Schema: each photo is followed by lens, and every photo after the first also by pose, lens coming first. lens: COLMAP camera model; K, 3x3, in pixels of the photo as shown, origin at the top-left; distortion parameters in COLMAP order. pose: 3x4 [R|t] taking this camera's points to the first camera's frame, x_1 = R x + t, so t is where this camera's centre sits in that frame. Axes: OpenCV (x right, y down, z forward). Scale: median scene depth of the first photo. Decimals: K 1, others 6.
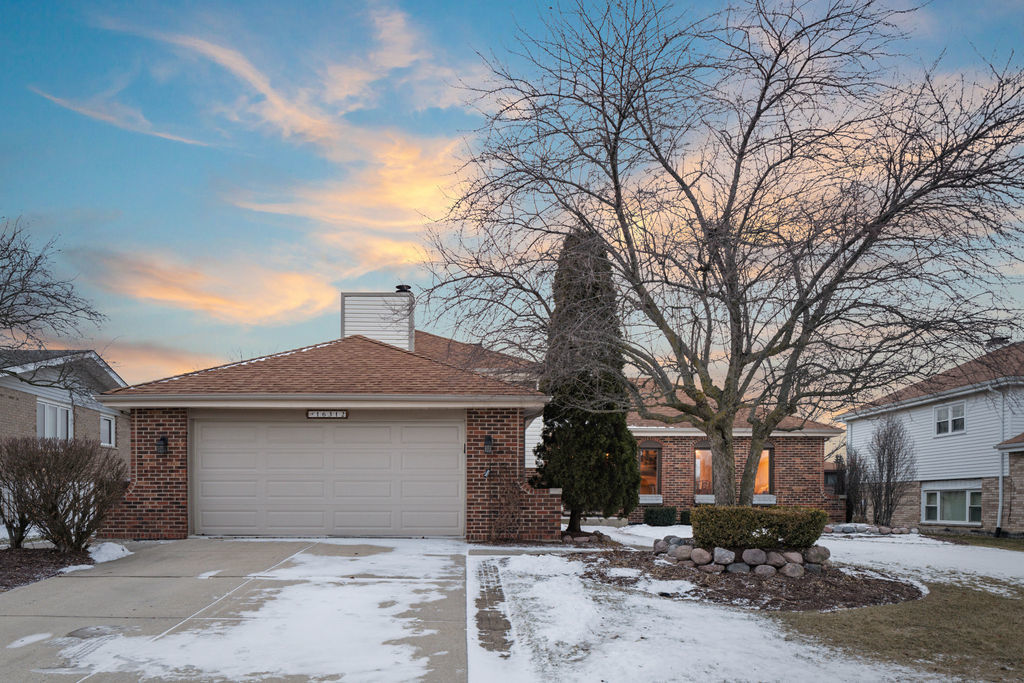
lens RADIAL K [[703.7, 0, 512.0], [0, 703.7, 341.5], [0, 0, 1]] dist [-0.003063, -0.002759]
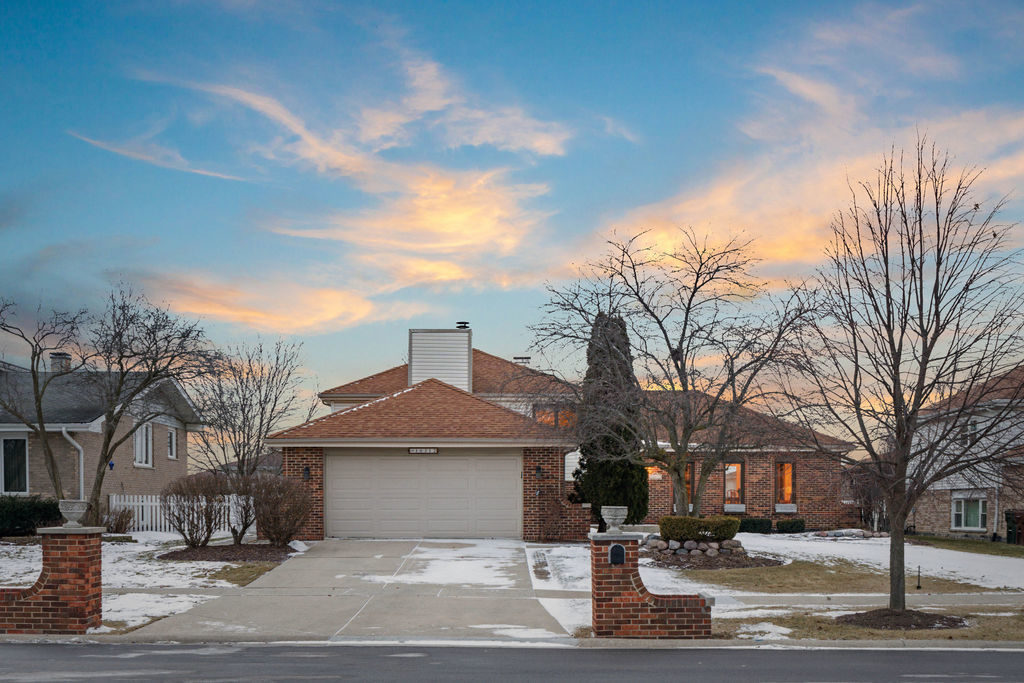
lens RADIAL K [[1060.7, 0, 512.0], [0, 1060.7, 341.5], [0, 0, 1]] dist [0.000919, 0.018655]
pose [[0.999164, -0.012858, -0.038802, -0.001410], [0.015308, 0.997862, 0.063534, -0.232474], [0.037903, -0.064075, 0.997225, -1.028871]]
